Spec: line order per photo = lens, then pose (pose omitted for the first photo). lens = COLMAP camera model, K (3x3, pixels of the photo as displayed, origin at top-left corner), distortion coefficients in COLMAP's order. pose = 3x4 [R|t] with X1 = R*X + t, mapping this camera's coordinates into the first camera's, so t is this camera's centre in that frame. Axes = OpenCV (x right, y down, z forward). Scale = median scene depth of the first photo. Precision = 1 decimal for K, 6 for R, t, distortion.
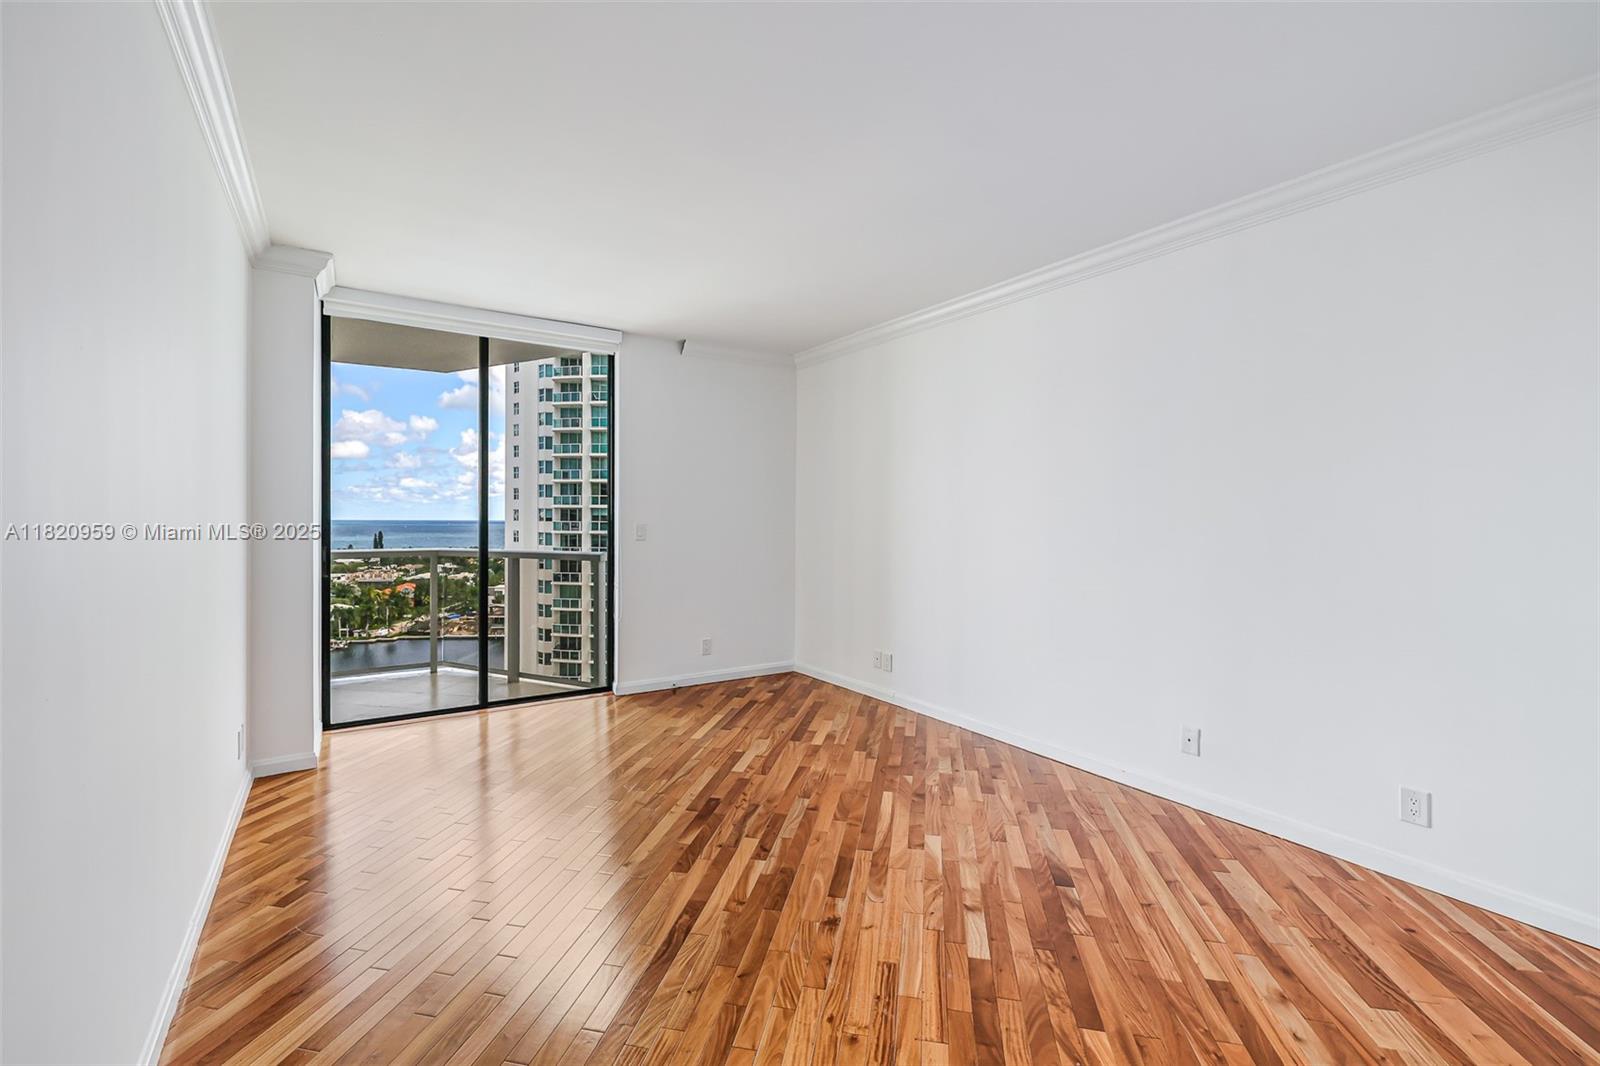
lens RADIAL K [[685.2, 0, 779.0], [0, 685.2, 517.4], [0, 0, 1]] dist [0.009436, -0.004349]
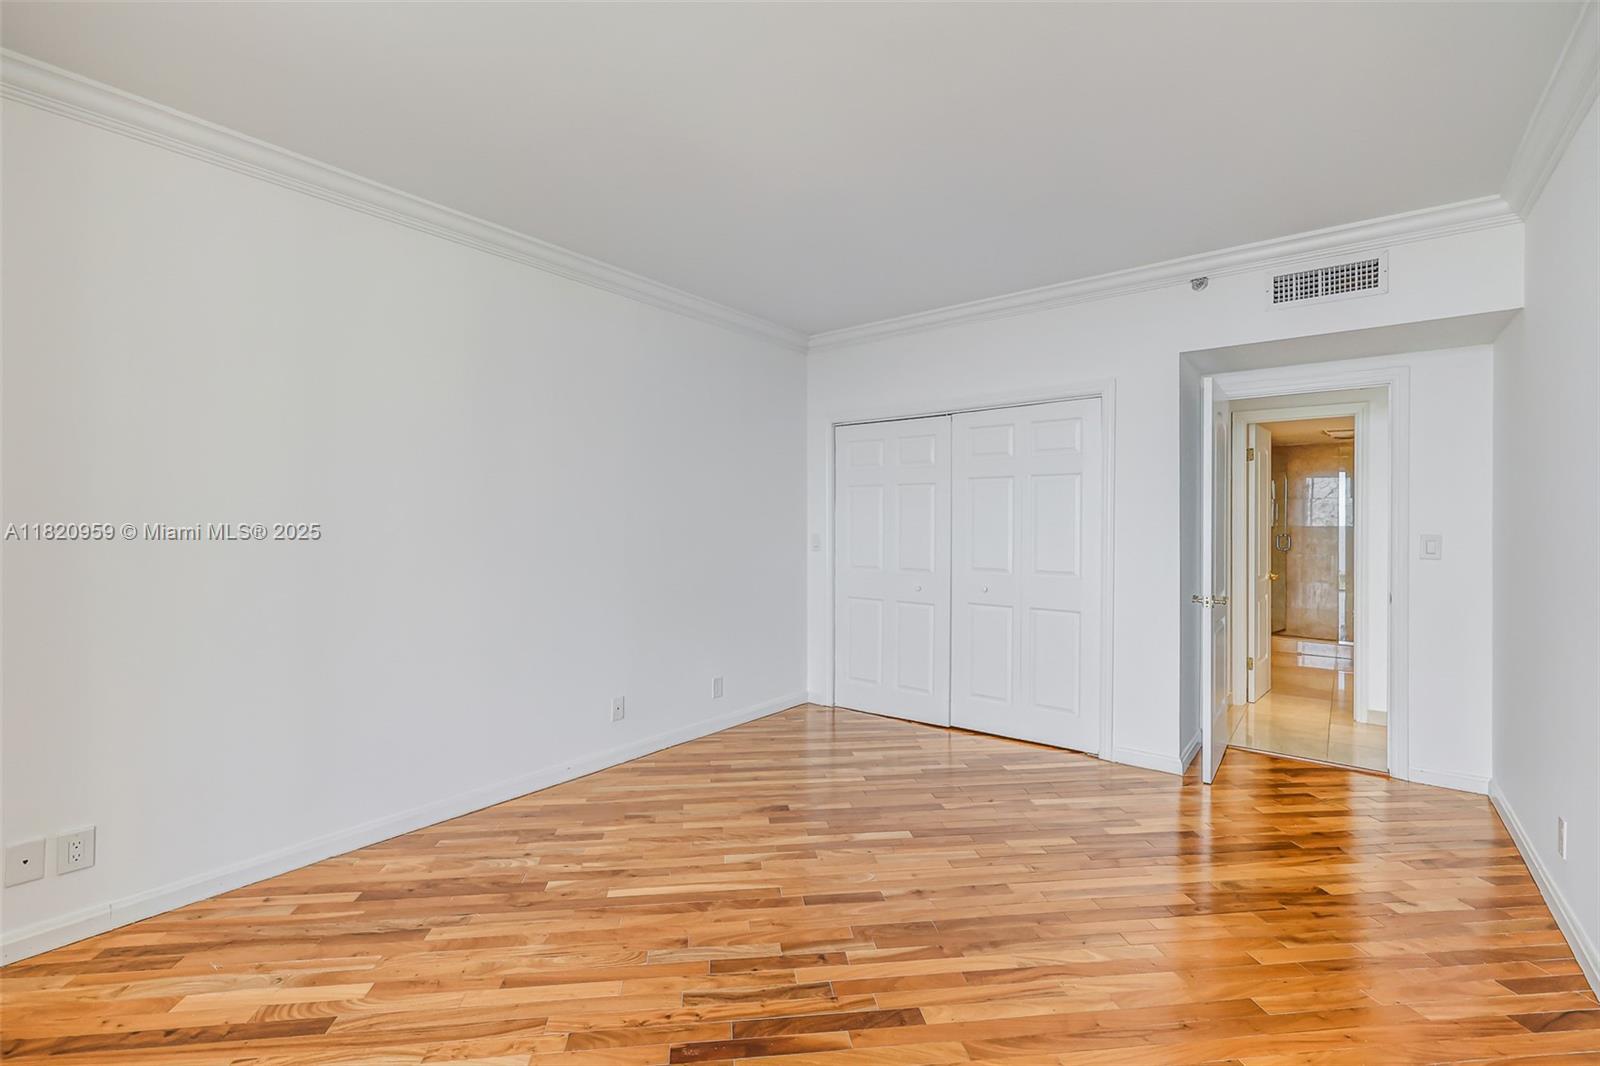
lens RADIAL K [[685.2, 0, 843.9], [0, 685.2, 523.6], [0, 0, 1]] dist [0.009436, -0.004349]
pose [[-0.354925, -0.002523, 0.934891, -0.582993], [0.001311, 0.999994, 0.003196, 0.016250], [-0.934894, 0.002361, -0.354919, 1.014334]]
